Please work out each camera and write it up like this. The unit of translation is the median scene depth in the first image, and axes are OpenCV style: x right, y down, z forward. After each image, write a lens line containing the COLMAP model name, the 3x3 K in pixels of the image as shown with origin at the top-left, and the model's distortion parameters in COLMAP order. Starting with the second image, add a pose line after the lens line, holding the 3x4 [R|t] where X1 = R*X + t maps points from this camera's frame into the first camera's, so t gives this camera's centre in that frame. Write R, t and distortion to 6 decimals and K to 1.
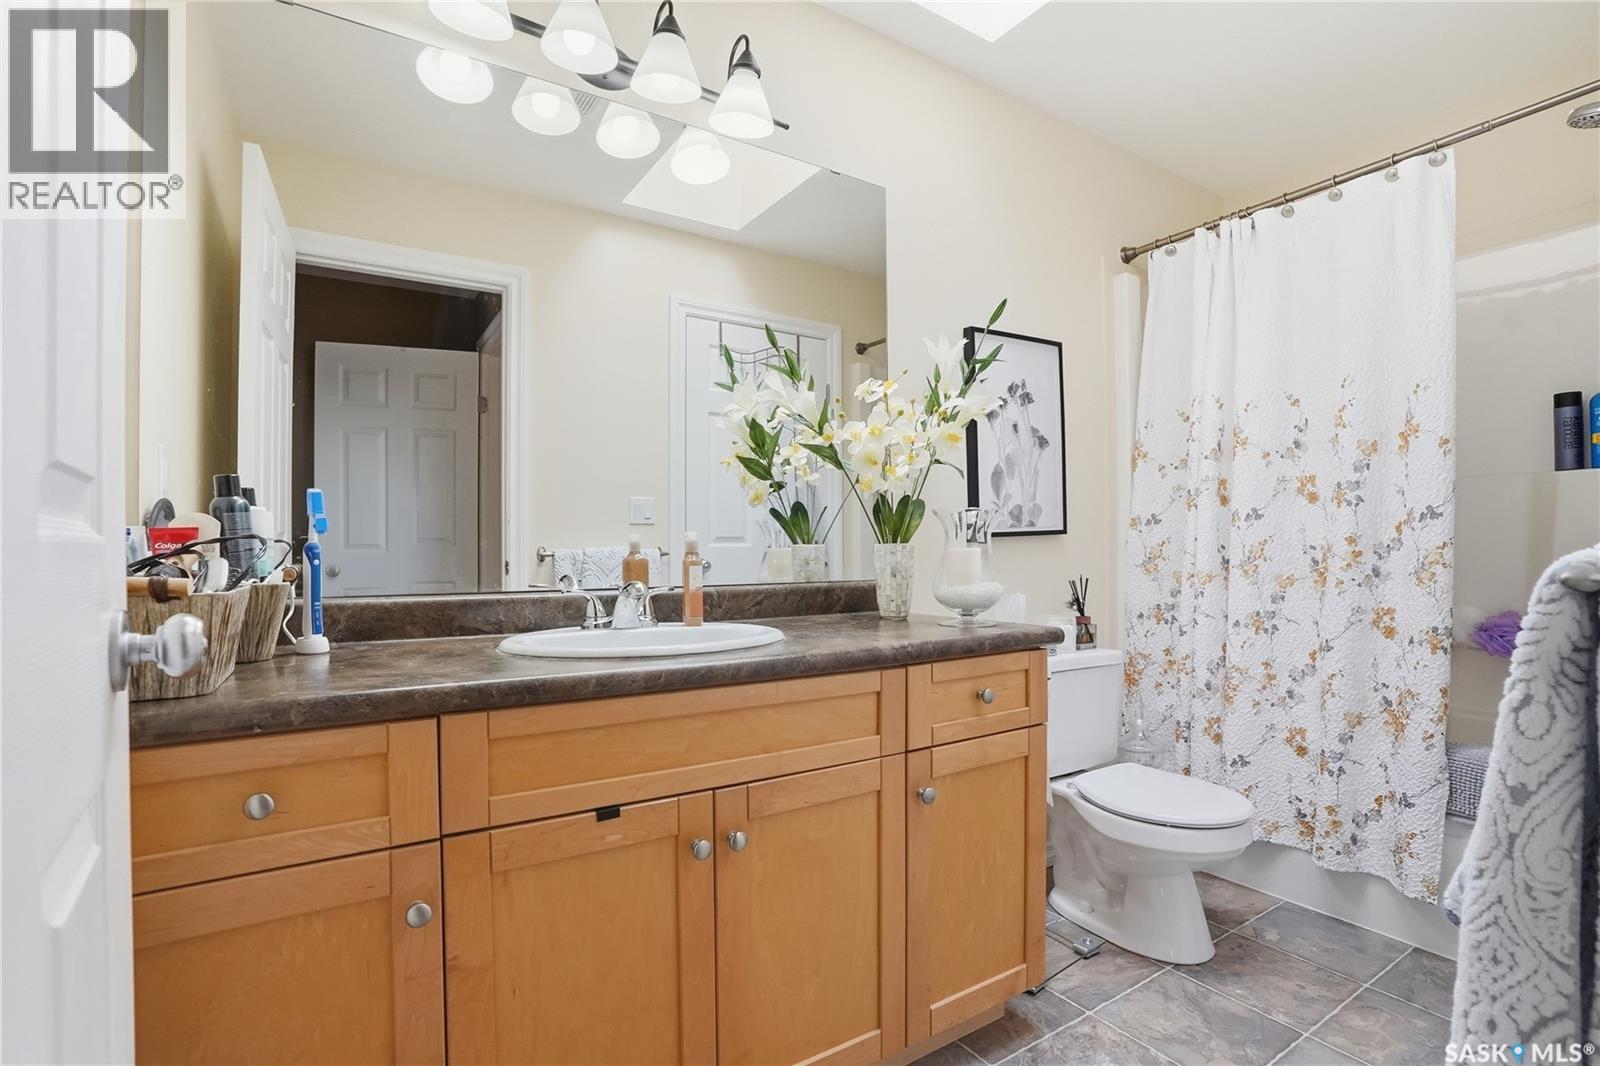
lens RADIAL K [[753.7, 0, 793.2], [0, 753.7, 555.7], [0, 0, 1]] dist [0.001708, 0.000123]
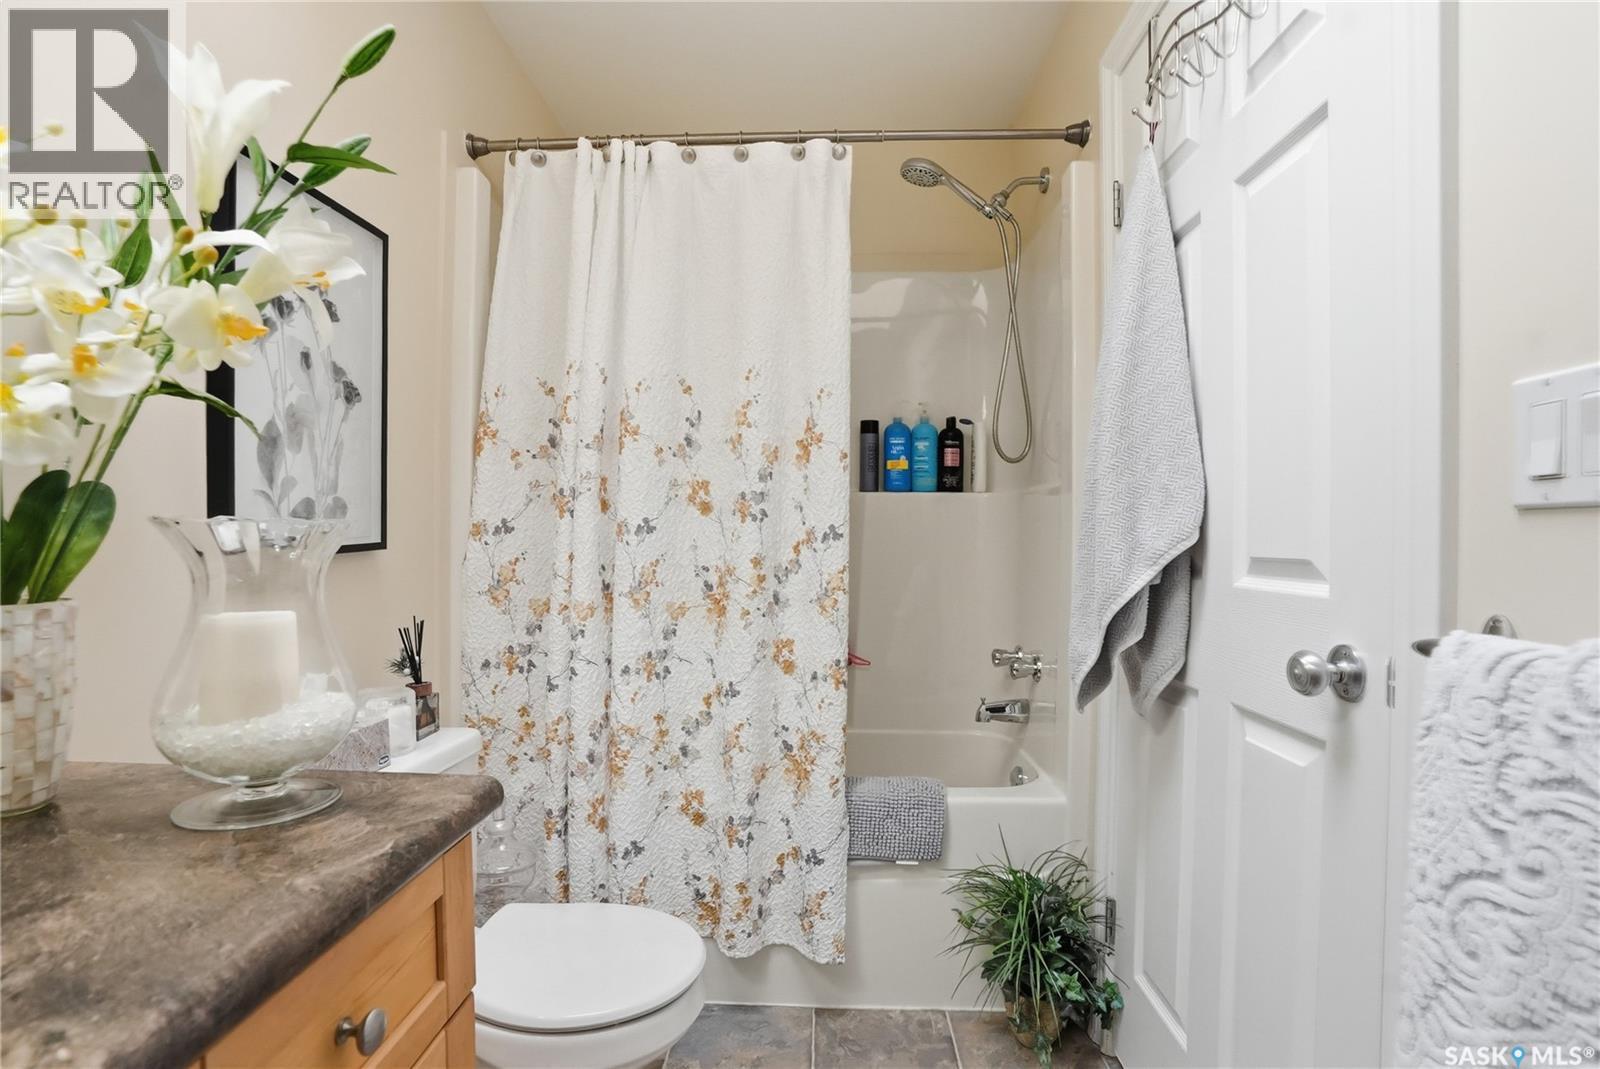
lens RADIAL K [[768.4, 0, 800.0], [0, 768.4, 534.5], [0, 0, 1]] dist [-0.081776, 0.030205]
pose [[0.562446, 0.007245, 0.826803, 0.055173], [0.002001, 0.999947, -0.010123, -0.039421], [-0.826832, 0.007348, 0.562401, 0.443130]]
